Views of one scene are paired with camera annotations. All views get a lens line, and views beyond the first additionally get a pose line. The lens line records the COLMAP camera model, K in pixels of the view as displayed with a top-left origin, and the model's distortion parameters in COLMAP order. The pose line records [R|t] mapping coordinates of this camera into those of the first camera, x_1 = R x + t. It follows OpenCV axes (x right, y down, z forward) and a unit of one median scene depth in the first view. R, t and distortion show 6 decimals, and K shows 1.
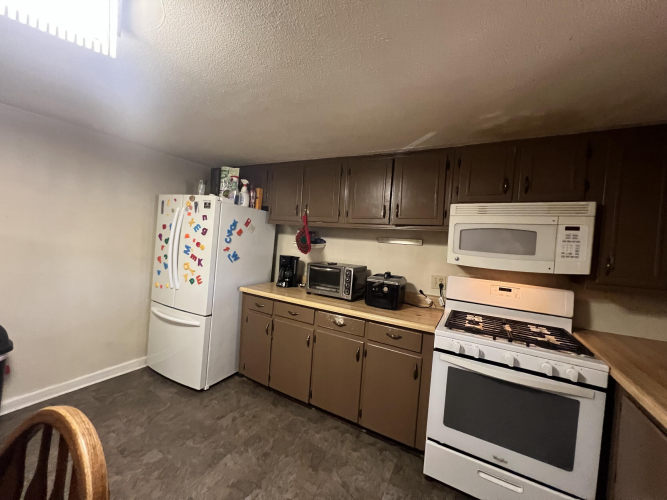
lens RADIAL K [[264.4, 0, 332.0], [0, 264.4, 251.4], [0, 0, 1]] dist [-0.002460, -0.000049]
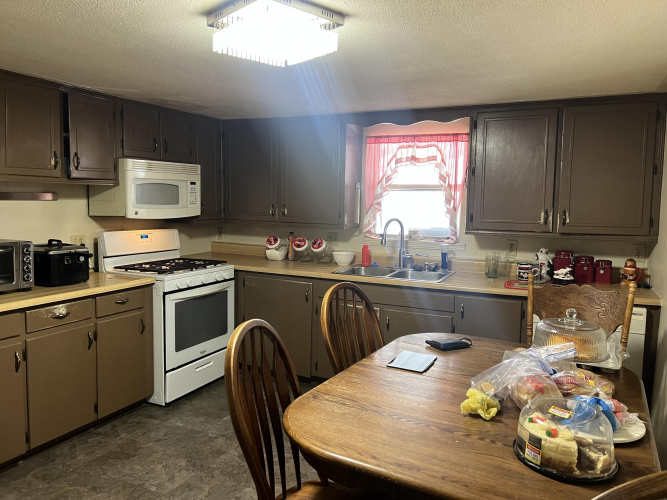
lens RADIAL K [[510.5, 0, 332.8], [0, 510.5, 247.8], [0, 0, 1]] dist [0.002062, 0.001091]
pose [[-0.052743, -0.166466, 0.984636, -1.595381], [0.014939, 0.985766, 0.167458, -0.164486], [-0.998496, 0.023541, -0.049505, 0.342961]]
